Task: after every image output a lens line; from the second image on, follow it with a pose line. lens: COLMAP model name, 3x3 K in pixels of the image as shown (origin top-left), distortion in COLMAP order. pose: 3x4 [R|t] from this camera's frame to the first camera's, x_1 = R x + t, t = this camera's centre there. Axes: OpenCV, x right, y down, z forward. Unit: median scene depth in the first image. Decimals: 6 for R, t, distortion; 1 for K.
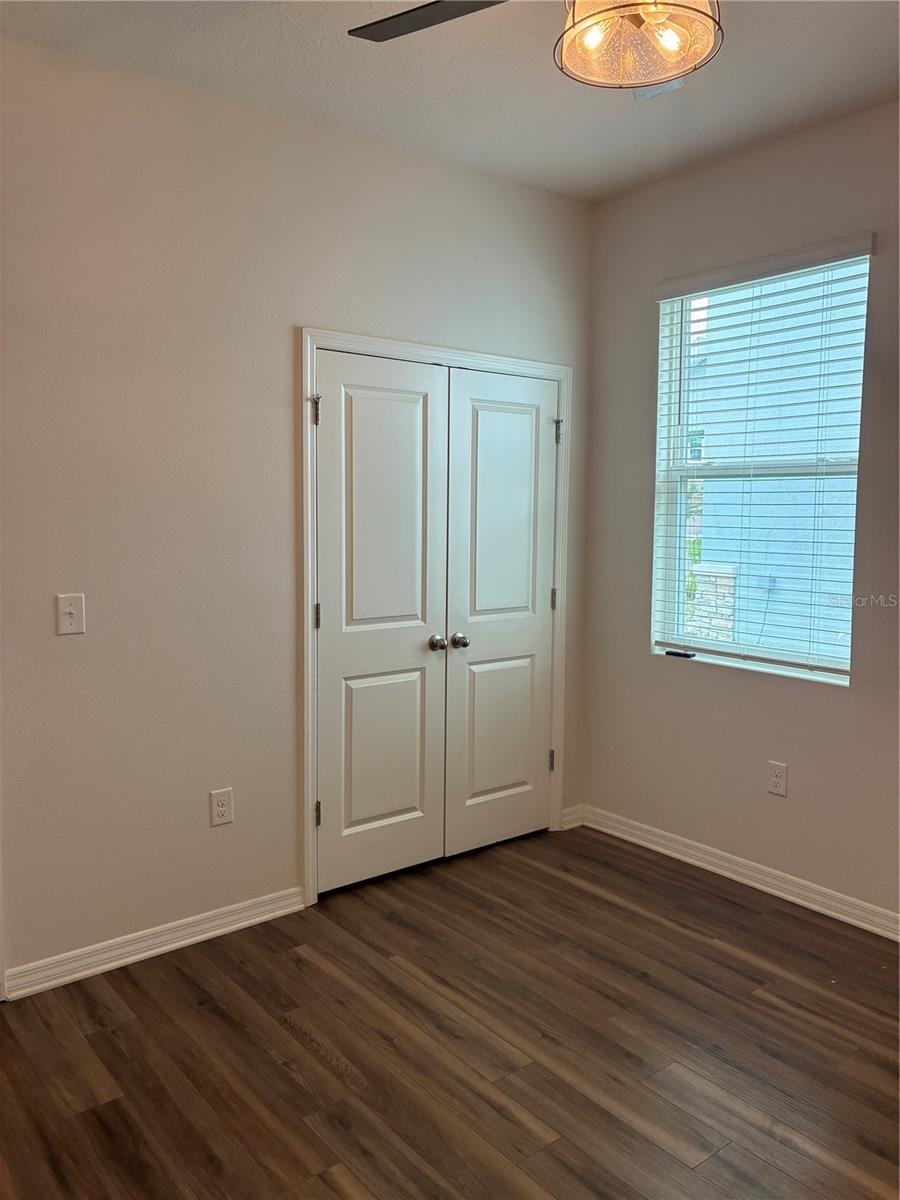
lens RADIAL K [[906.6, 0, 441.8], [0, 906.6, 603.4], [0, 0, 1]] dist [0.051995, -0.065811]
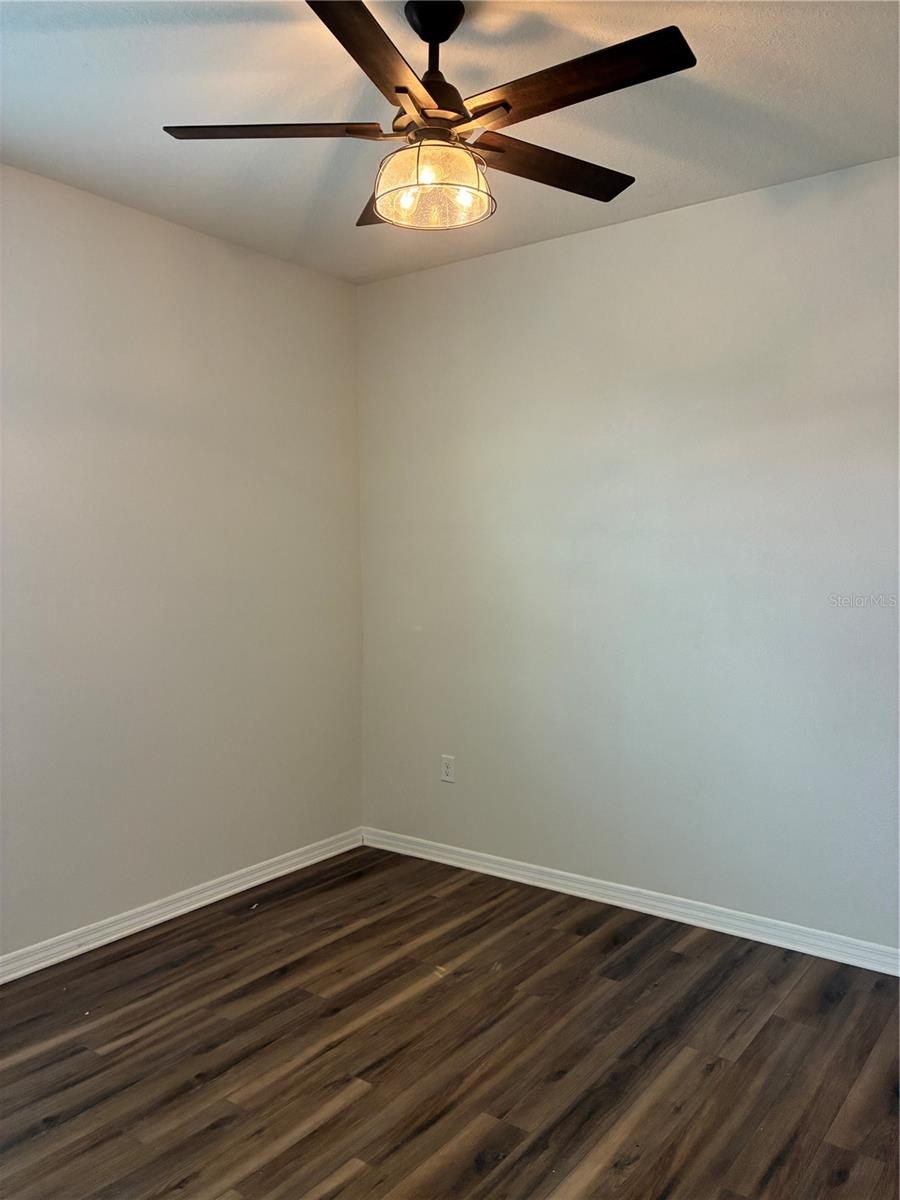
lens RADIAL K [[906.6, 0, 446.1], [0, 906.6, 601.5], [0, 0, 1]] dist [0.051995, -0.065811]
pose [[-0.247357, -0.060001, 0.967065, -0.696470], [0.108732, 0.990058, 0.089239, -0.105777], [-0.962804, 0.127224, -0.238374, 0.849039]]
